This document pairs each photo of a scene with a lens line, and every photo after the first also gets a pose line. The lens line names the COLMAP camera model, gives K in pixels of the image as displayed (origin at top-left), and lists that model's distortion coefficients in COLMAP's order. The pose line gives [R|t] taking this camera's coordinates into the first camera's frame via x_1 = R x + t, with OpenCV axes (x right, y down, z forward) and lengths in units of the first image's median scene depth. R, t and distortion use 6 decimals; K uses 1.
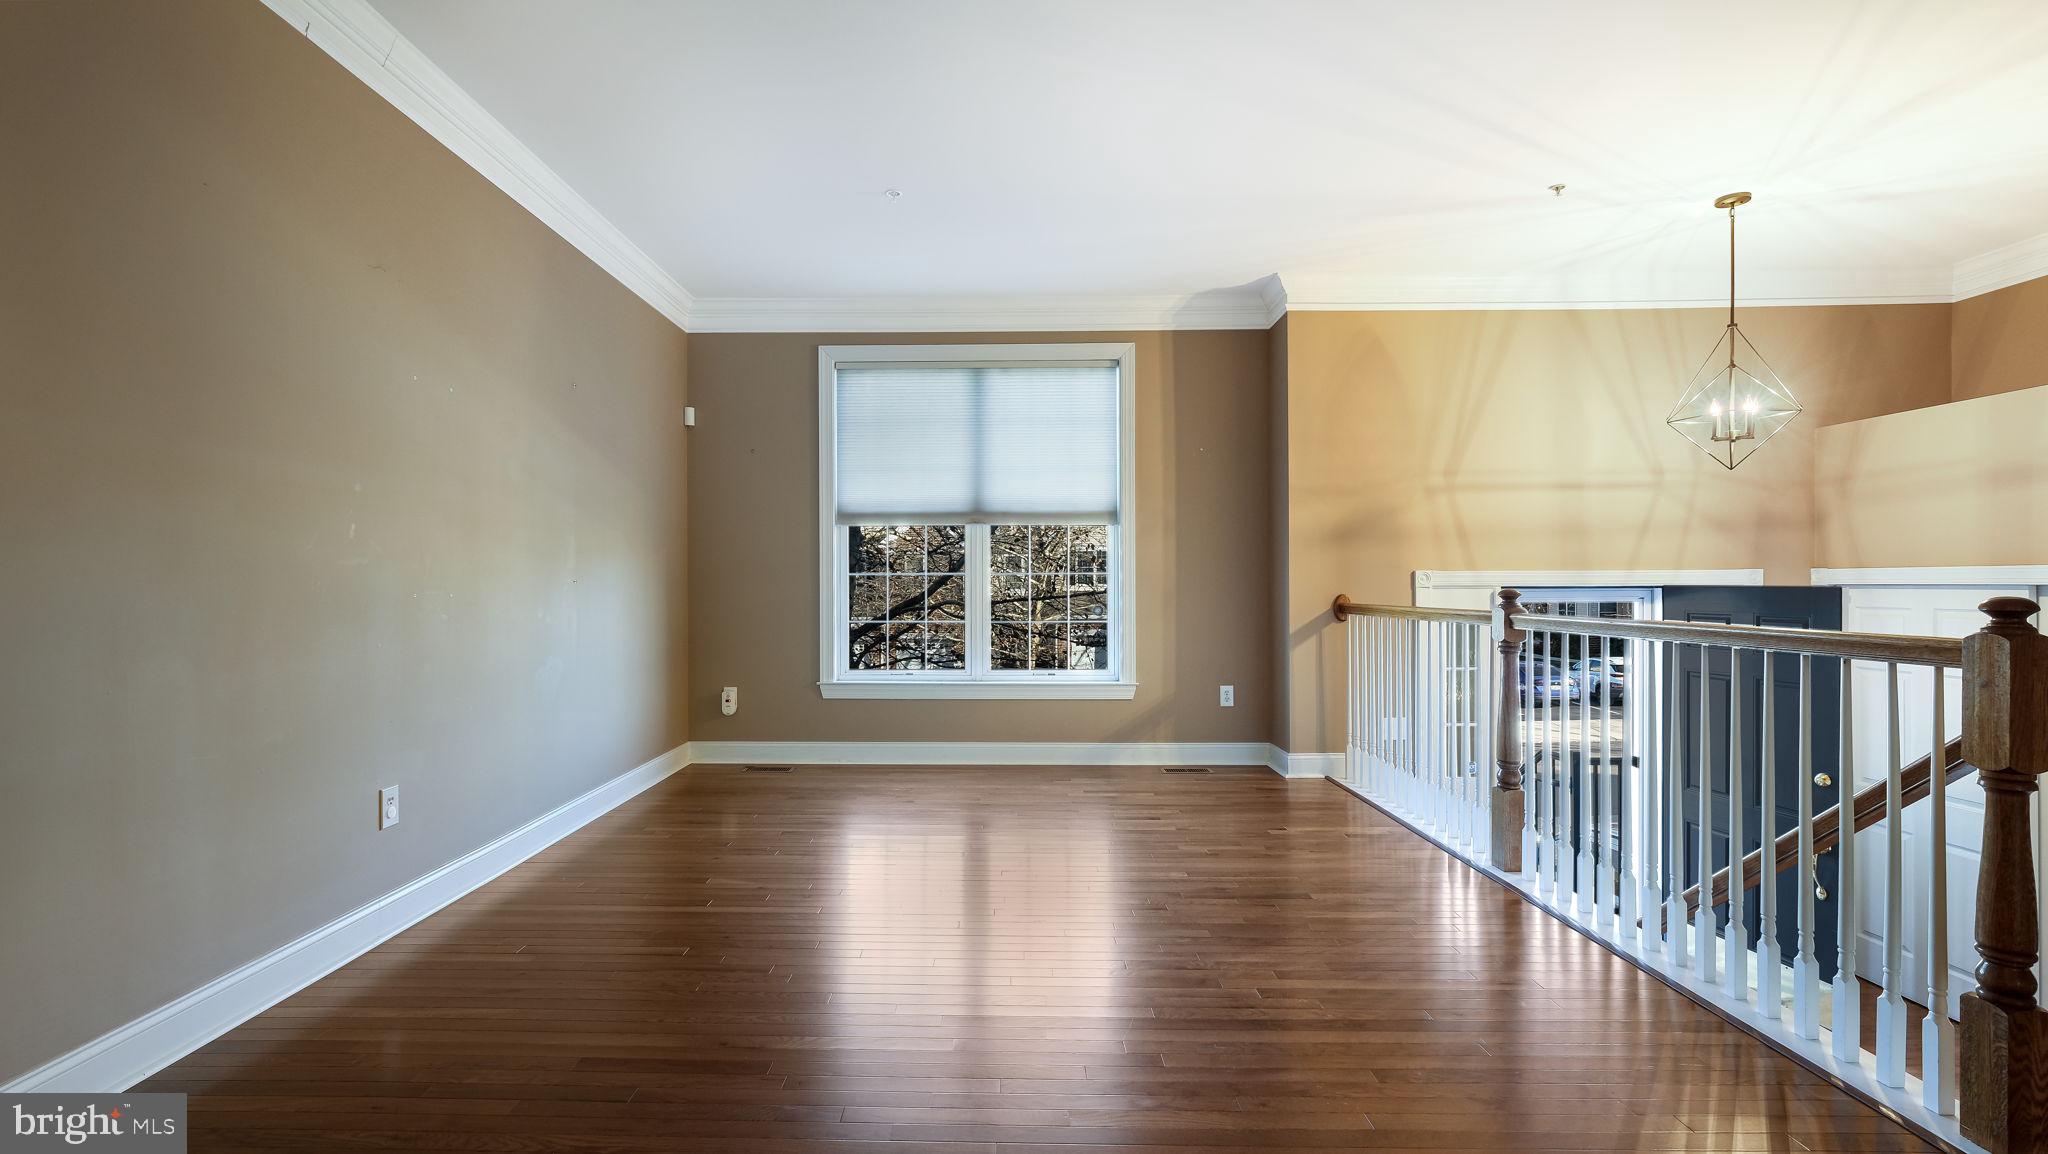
lens RADIAL K [[910.5, 0, 994.5], [0, 910.5, 589.3], [0, 0, 1]] dist [-0.000689, 0.000555]
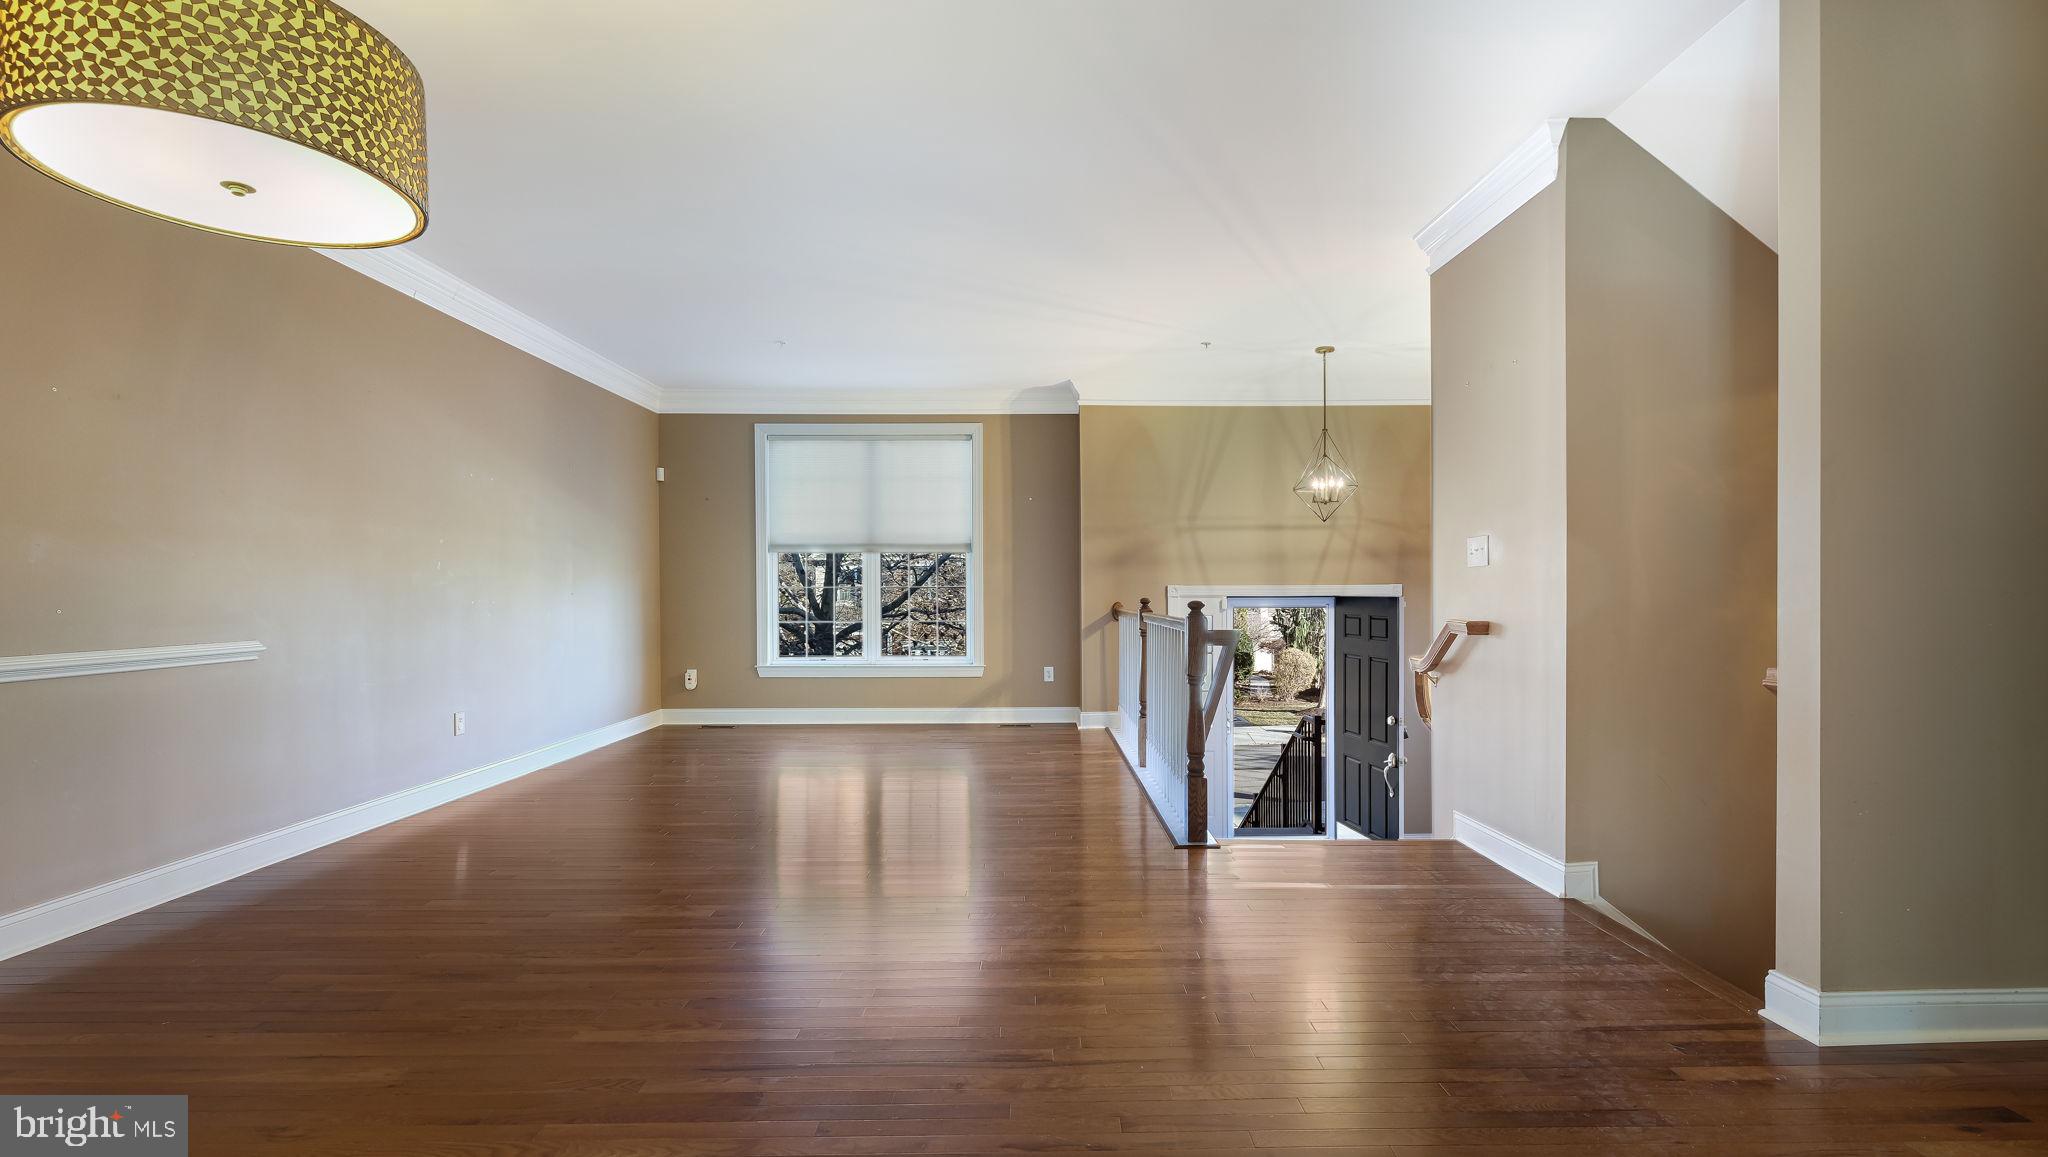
lens RADIAL K [[911.9, 0, 1050.4], [0, 911.9, 610.0], [0, 0, 1]] dist [0.001392, -0.000229]
pose [[0.999226, -0.002073, 0.039280, 0.217871], [0.001521, 0.999900, 0.014083, -0.002500], [-0.039305, -0.014013, 0.999129, -0.443512]]
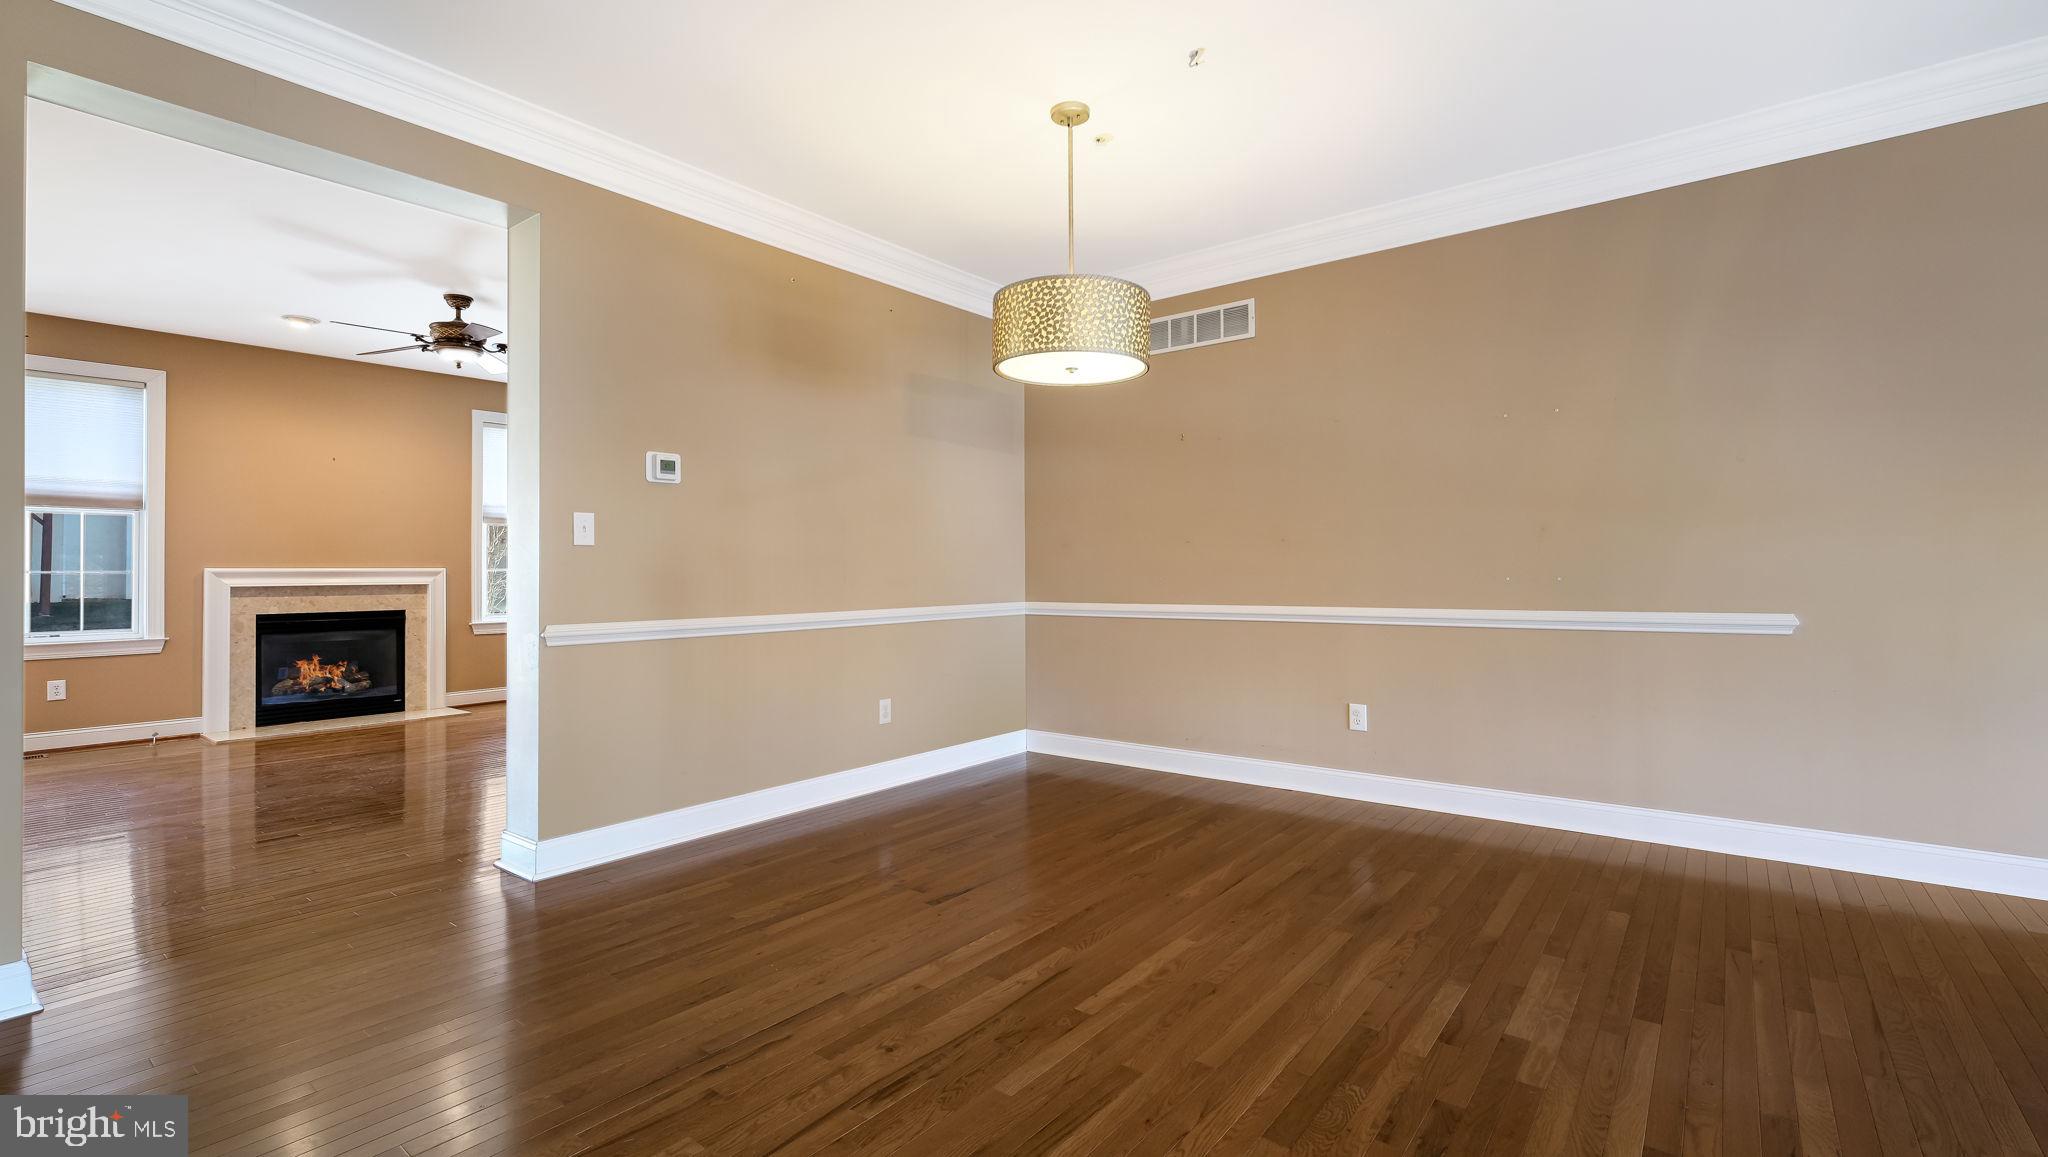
lens RADIAL K [[909.6, 0, 1017.5], [0, 909.6, 567.2], [0, 0, 1]] dist [0.002635, 0.000428]
pose [[-0.606202, 0.001822, -0.795308, 0.483242], [0.005240, 0.999985, -0.001703, -0.005202], [0.795293, -0.005200, -0.606203, 0.249823]]
